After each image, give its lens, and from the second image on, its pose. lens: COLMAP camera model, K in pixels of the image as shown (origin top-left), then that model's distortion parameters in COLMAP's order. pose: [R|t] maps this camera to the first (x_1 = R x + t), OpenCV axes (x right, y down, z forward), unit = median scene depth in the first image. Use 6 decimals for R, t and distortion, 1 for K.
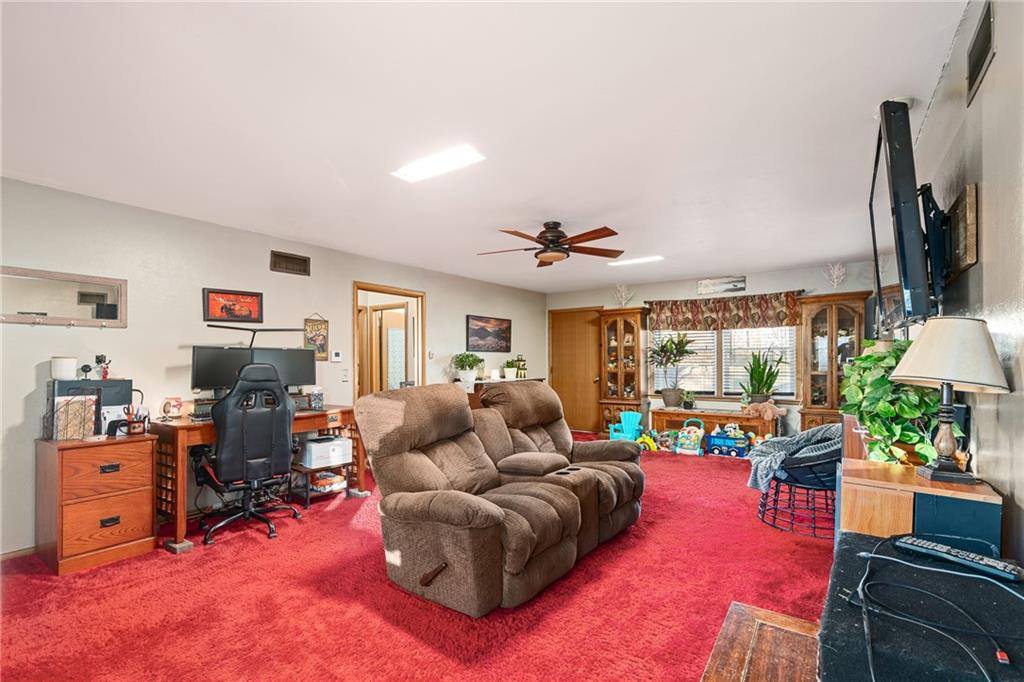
lens RADIAL K [[462.7, 0, 491.3], [0, 462.7, 361.4], [0, 0, 1]] dist [-0.002174, 0.000613]
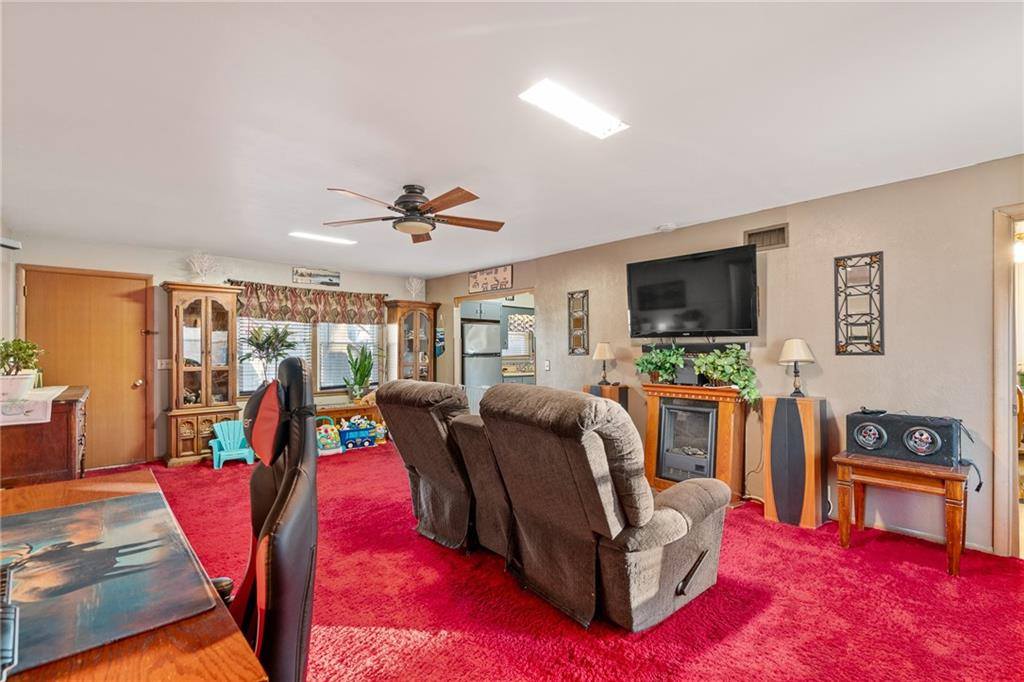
lens RADIAL K [[462.7, 0, 511.1], [0, 462.7, 346.5], [0, 0, 1]] dist [-0.002174, 0.000613]
pose [[0.190972, 0.008606, 0.981558, -0.422283], [0.000307, 0.999961, -0.008827, -0.009990], [-0.981596, 0.001987, 0.190961, 0.456295]]
